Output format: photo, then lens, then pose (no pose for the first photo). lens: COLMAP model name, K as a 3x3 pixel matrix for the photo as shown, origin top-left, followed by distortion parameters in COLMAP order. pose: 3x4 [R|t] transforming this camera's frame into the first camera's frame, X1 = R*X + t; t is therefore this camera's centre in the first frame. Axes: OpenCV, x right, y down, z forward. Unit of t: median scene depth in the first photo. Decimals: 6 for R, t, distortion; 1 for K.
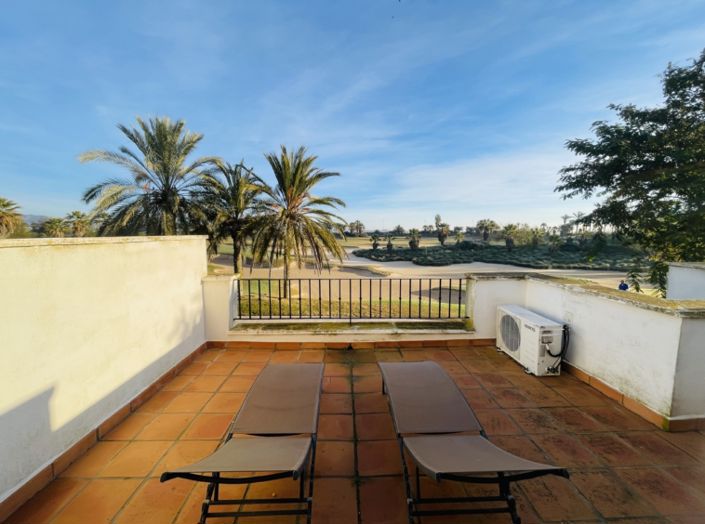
lens RADIAL K [[283.2, 0, 350.9], [0, 283.2, 257.6], [0, 0, 1]] dist [-0.000760, -0.000539]
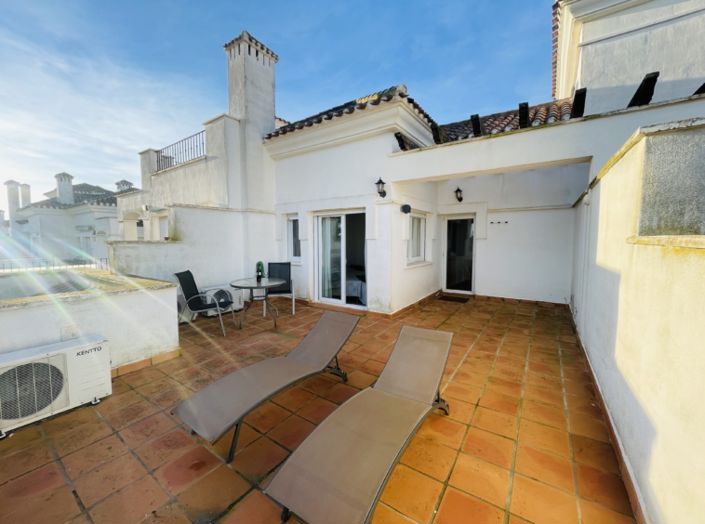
lens RADIAL K [[283.2, 0, 350.9], [0, 283.2, 257.6], [0, 0, 1]] dist [-0.000760, -0.000539]
pose [[-0.810085, -0.030812, 0.585503, -0.091885], [0.060302, 0.988944, 0.135475, -0.017773], [-0.583203, 0.145053, -0.799271, 0.228246]]
